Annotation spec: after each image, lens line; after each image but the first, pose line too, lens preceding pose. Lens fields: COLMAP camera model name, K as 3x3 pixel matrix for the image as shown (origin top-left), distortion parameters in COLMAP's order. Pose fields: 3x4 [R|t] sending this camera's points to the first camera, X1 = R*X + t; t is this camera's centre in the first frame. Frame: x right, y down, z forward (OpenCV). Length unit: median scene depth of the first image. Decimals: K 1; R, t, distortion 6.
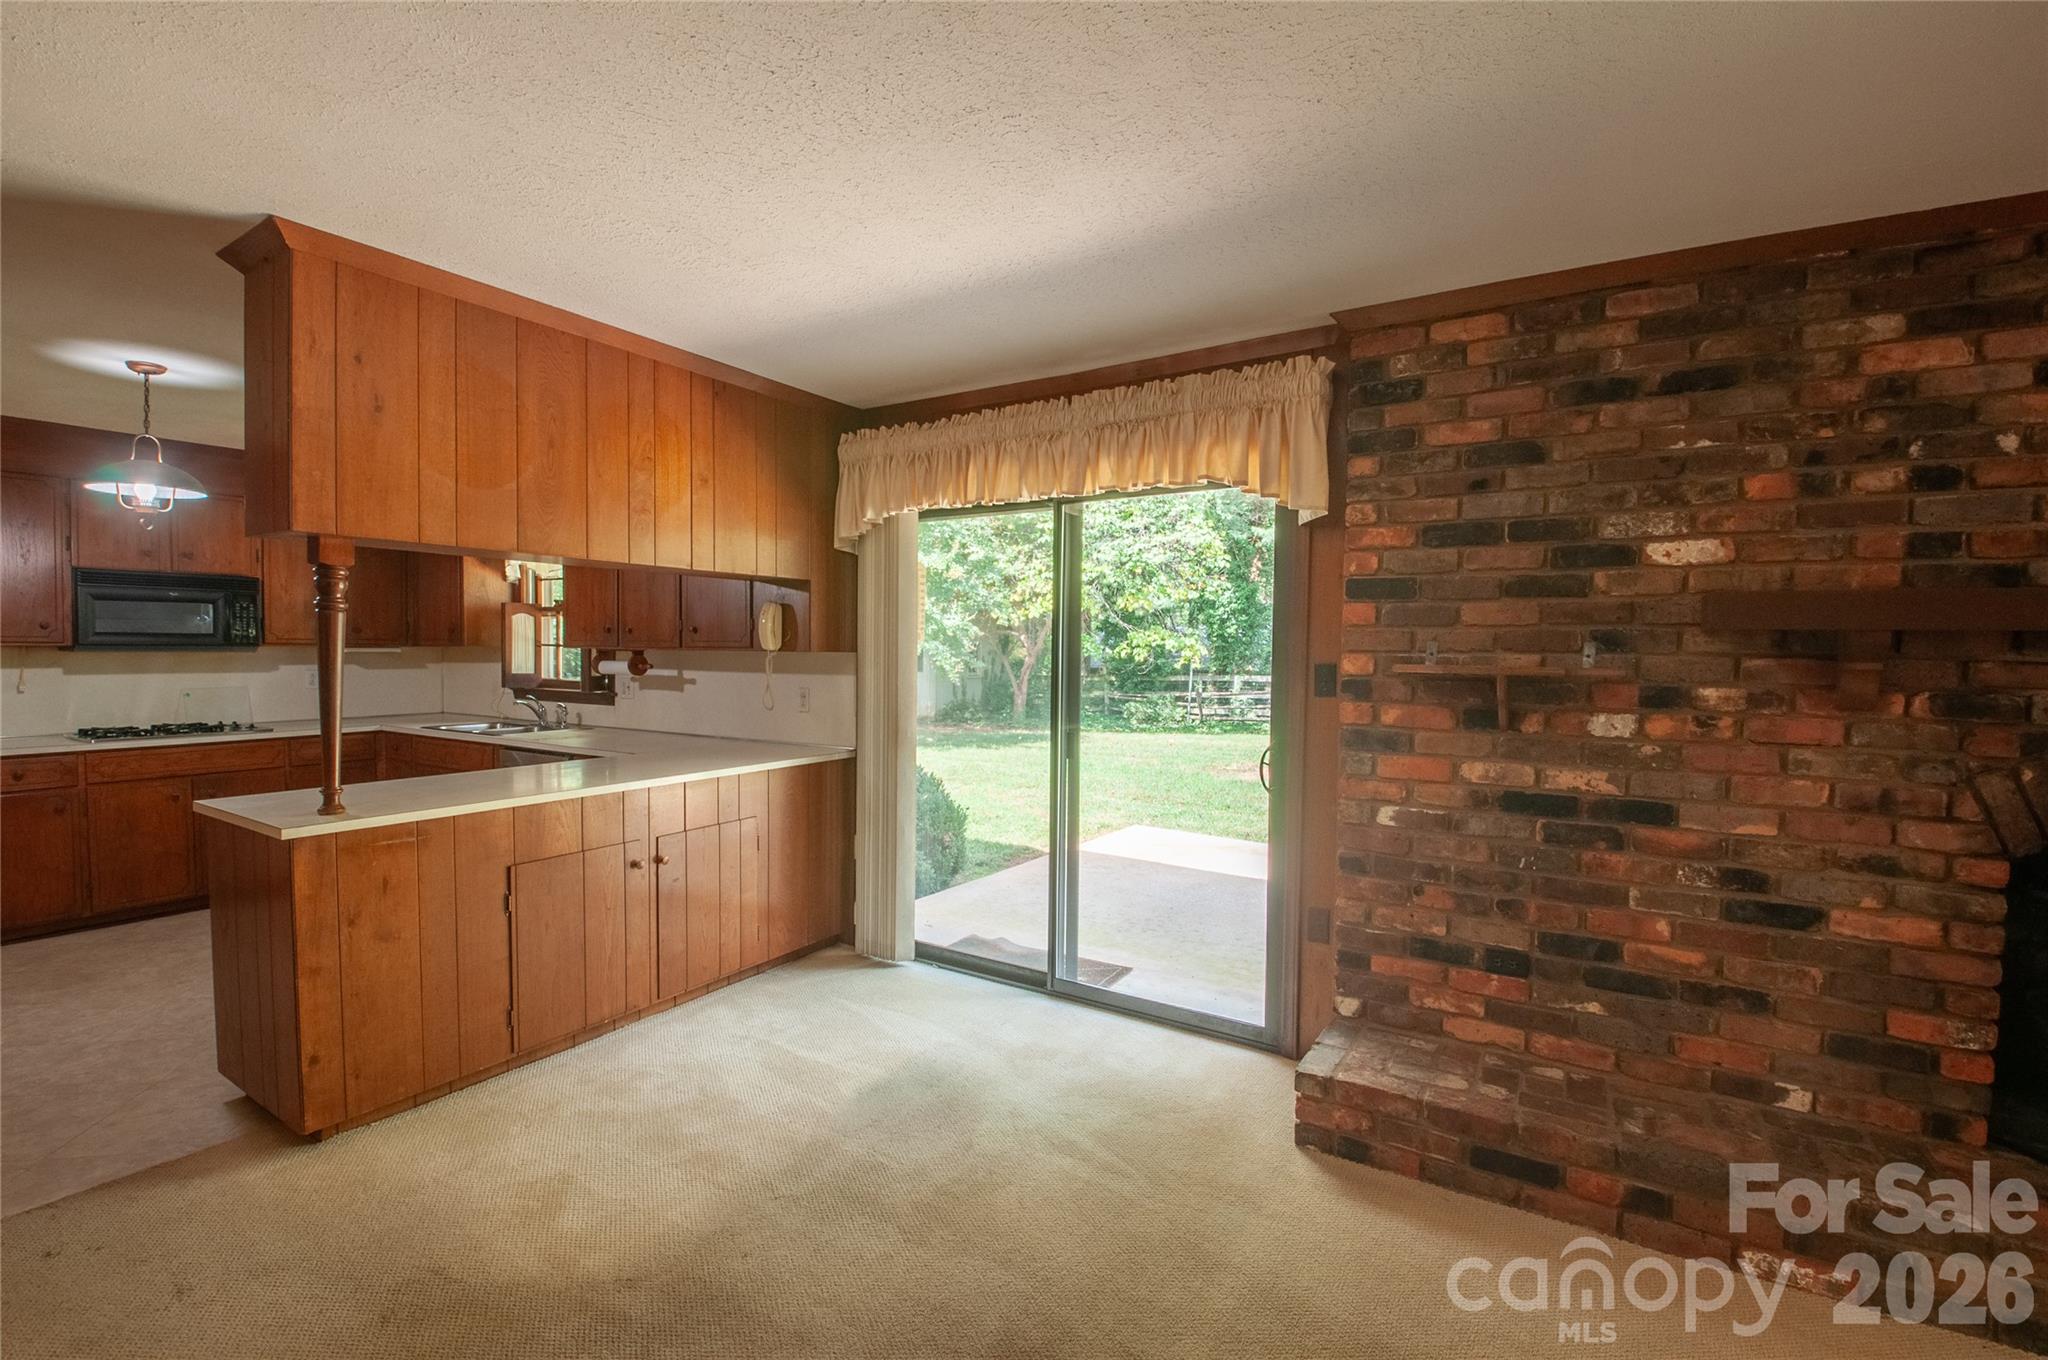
lens RADIAL K [[896.6, 0, 1024.4], [0, 896.6, 683.6], [0, 0, 1]] dist [-0.014996, -0.004343]
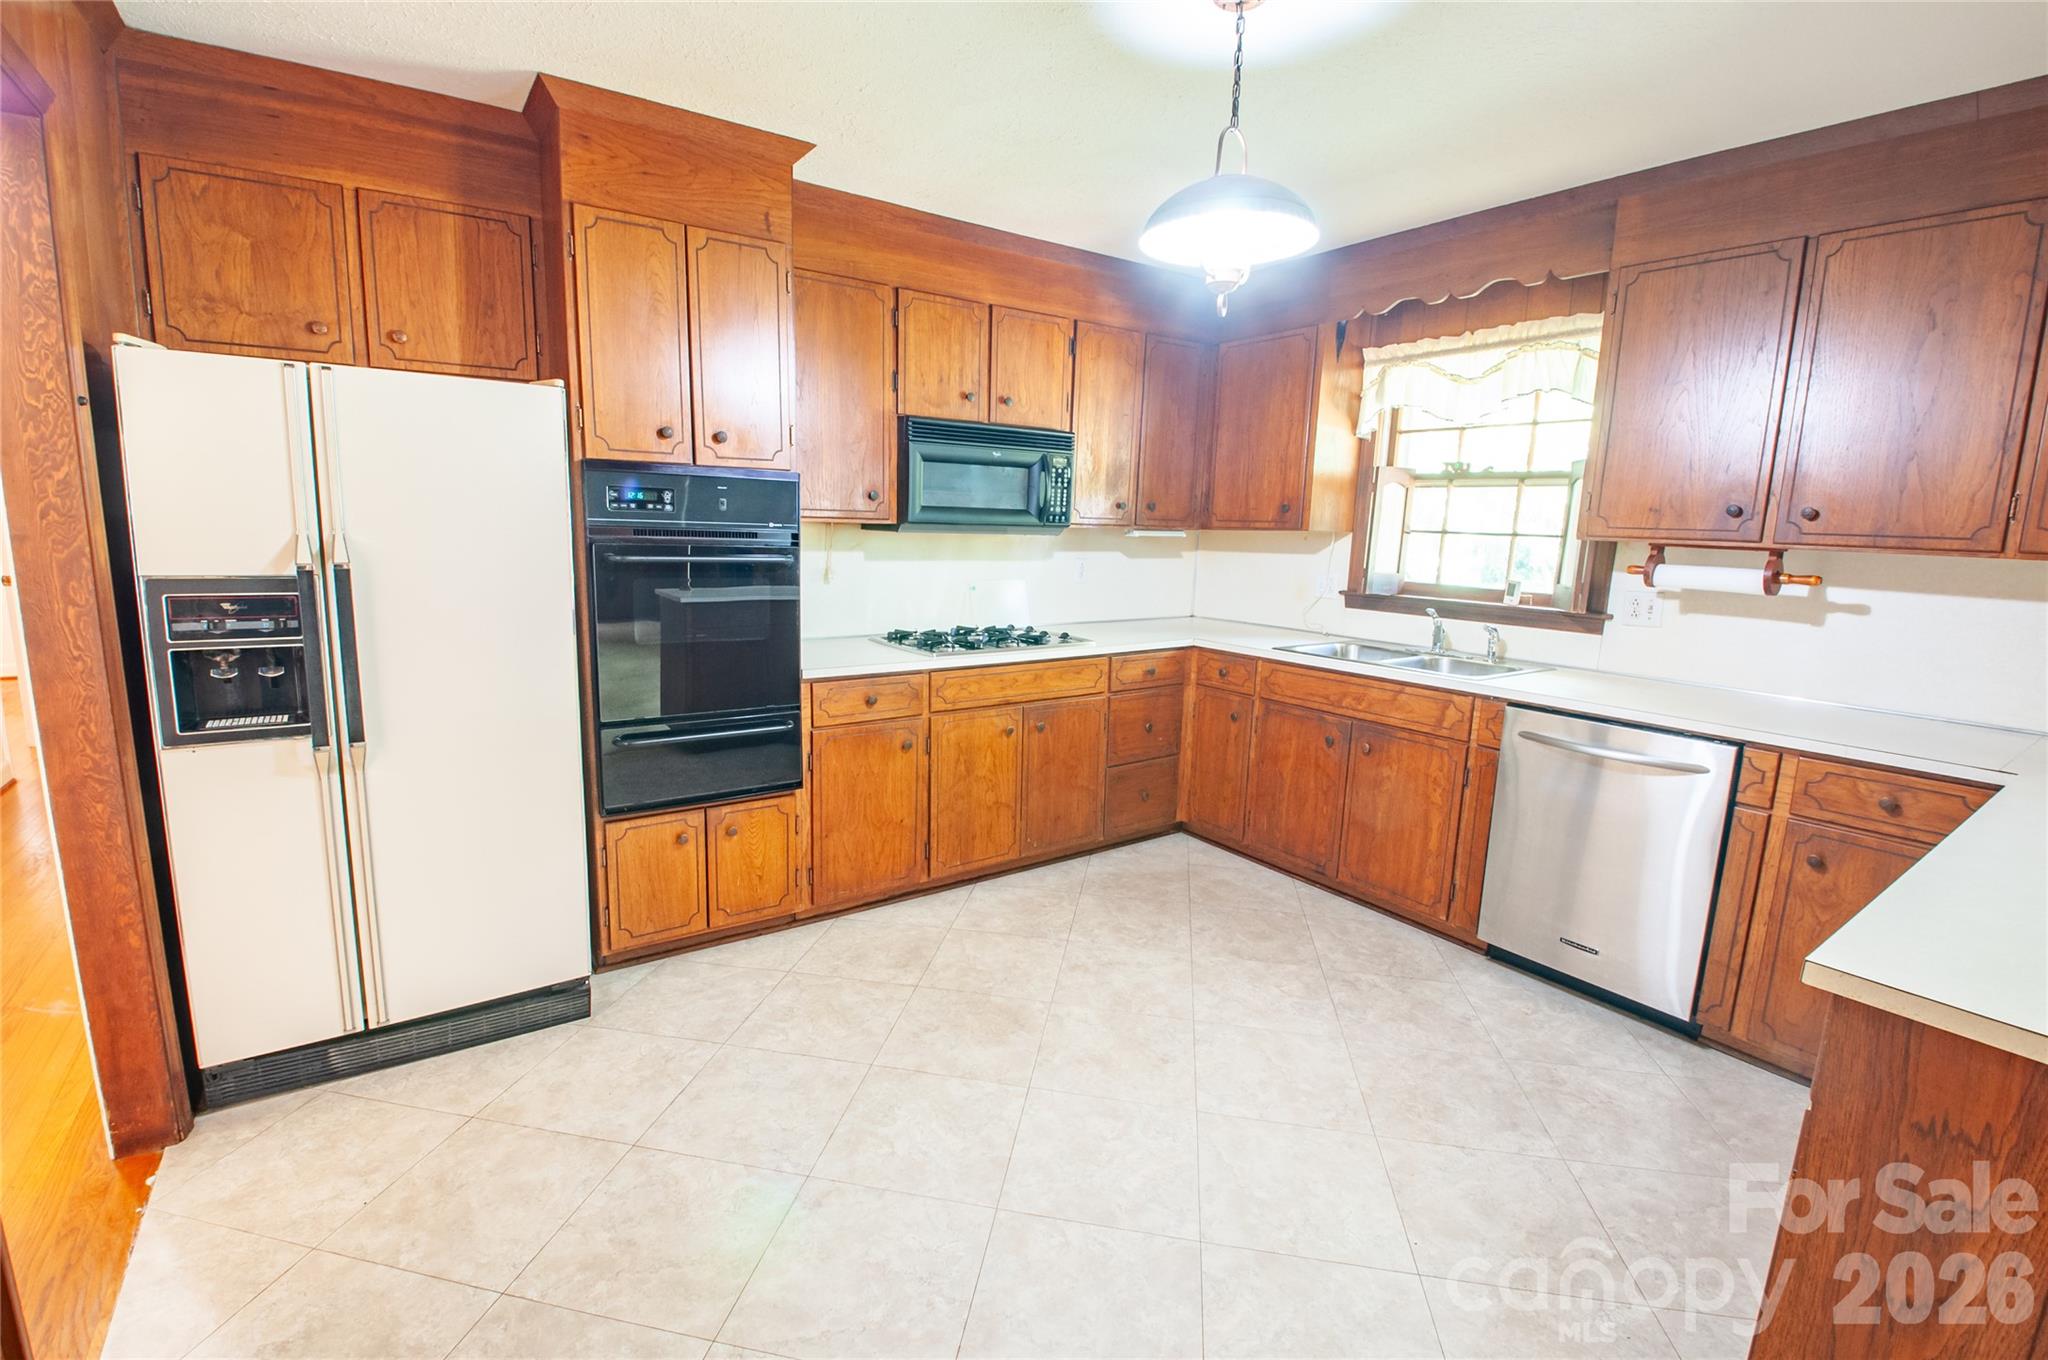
lens RADIAL K [[896.6, 0, 1019.8], [0, 896.6, 687.5], [0, 0, 1]] dist [-0.014996, -0.004343]
pose [[0.917070, 0.085641, -0.389421, -1.069627], [-0.031857, 0.989276, 0.142540, -0.026364], [0.397452, -0.118313, 0.909964, 0.512988]]
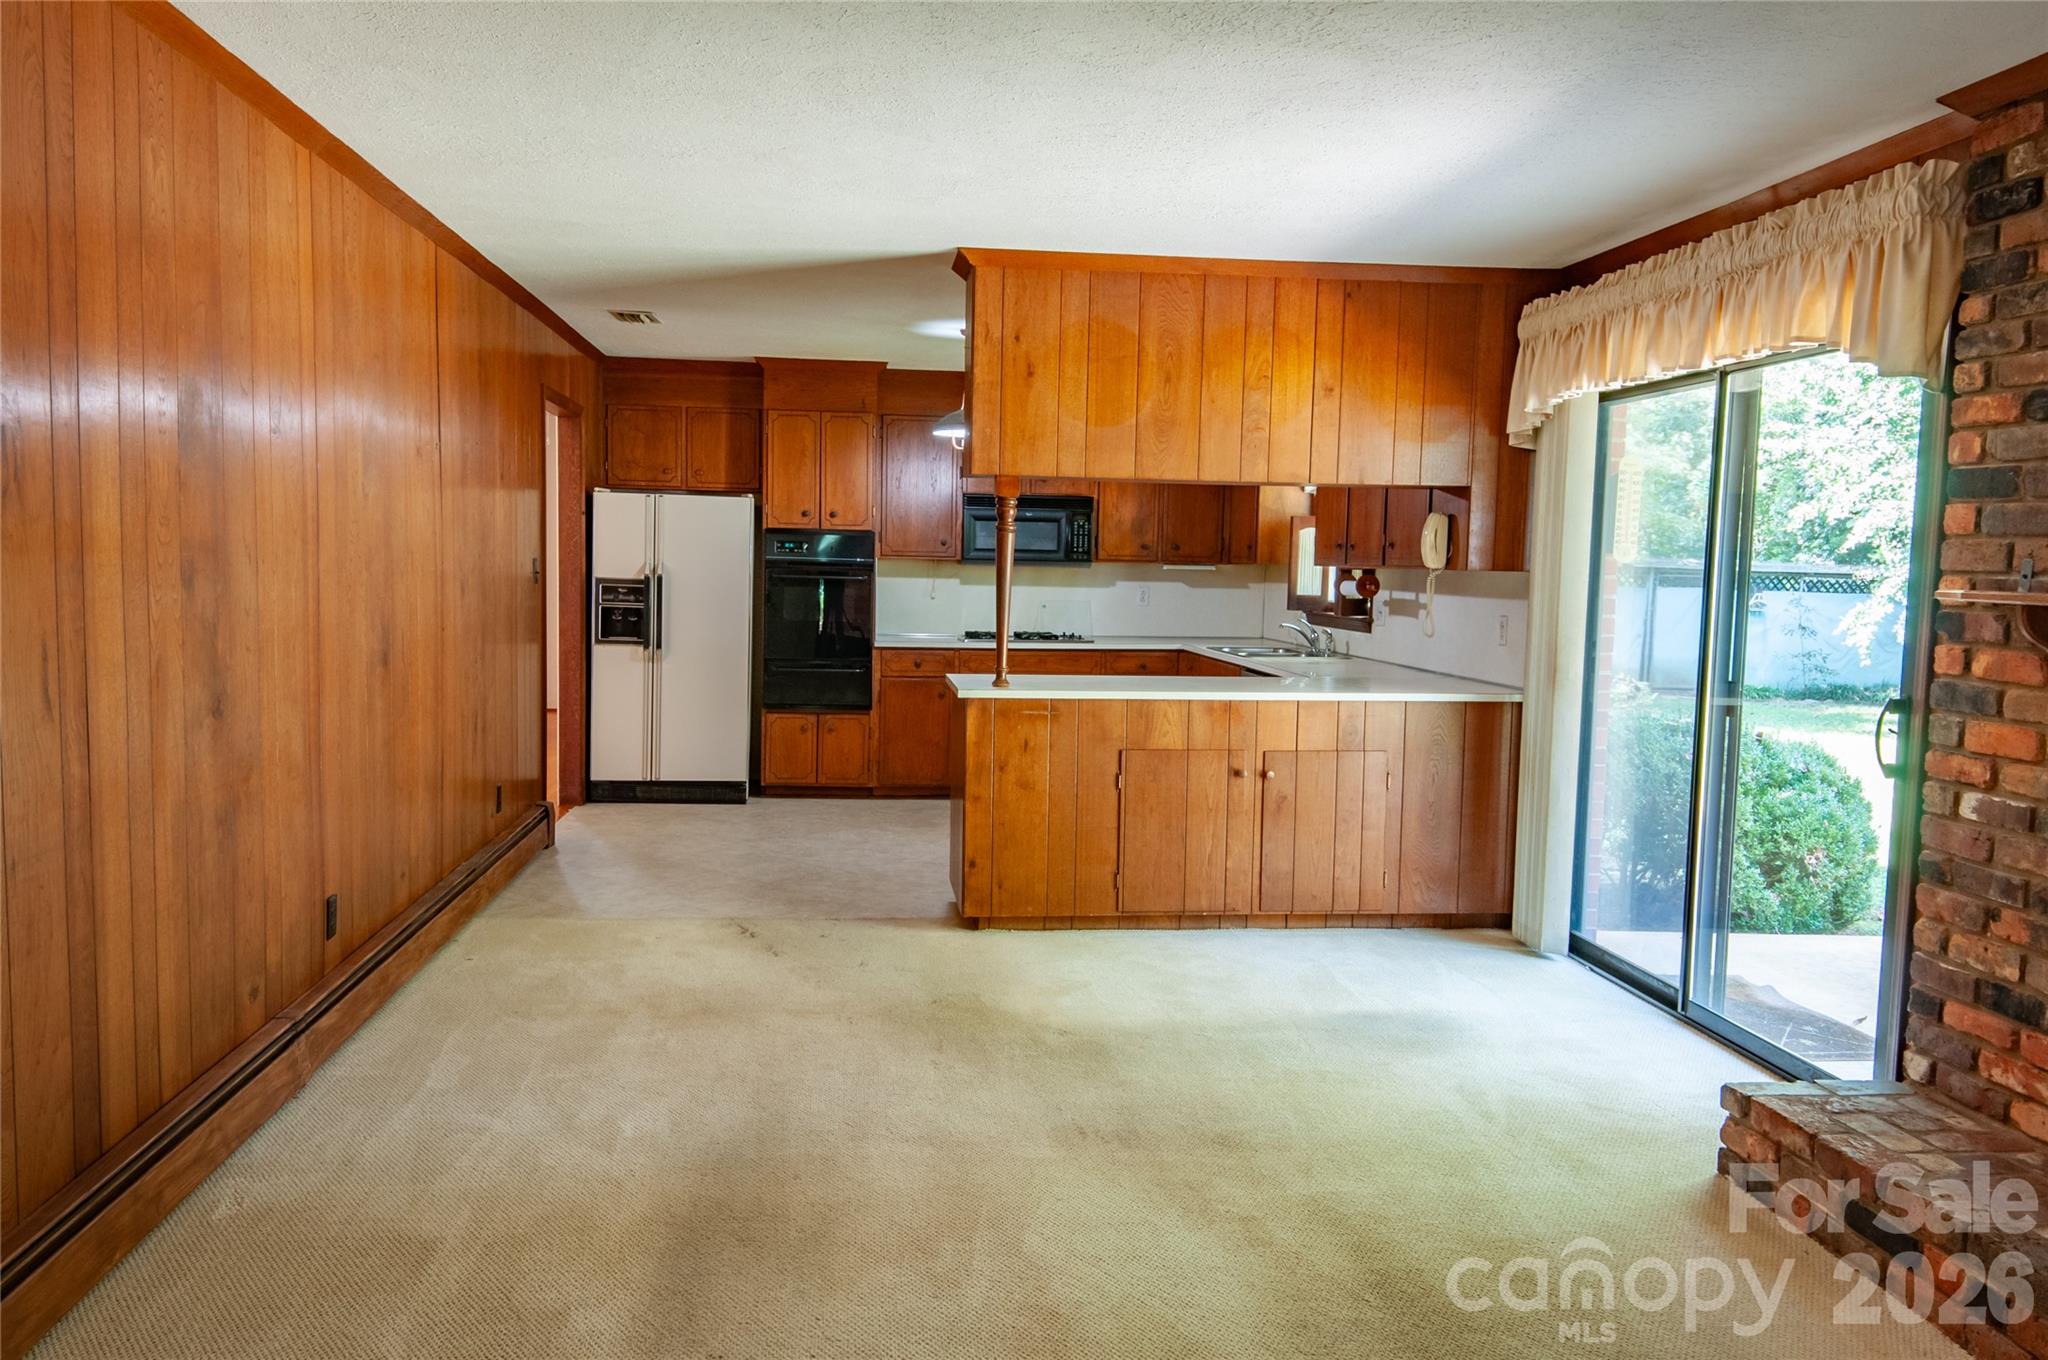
lens RADIAL K [[1469.2, 0, 1023.8], [0, 1469.2, 686.6], [0, 0, 1]] dist [0.029370, -0.034322]
pose [[0.633499, 0.070569, -0.770518, 0.801627], [-0.043163, 0.997505, 0.055871, 0.020528], [0.772538, -0.002136, 0.634964, -0.310238]]
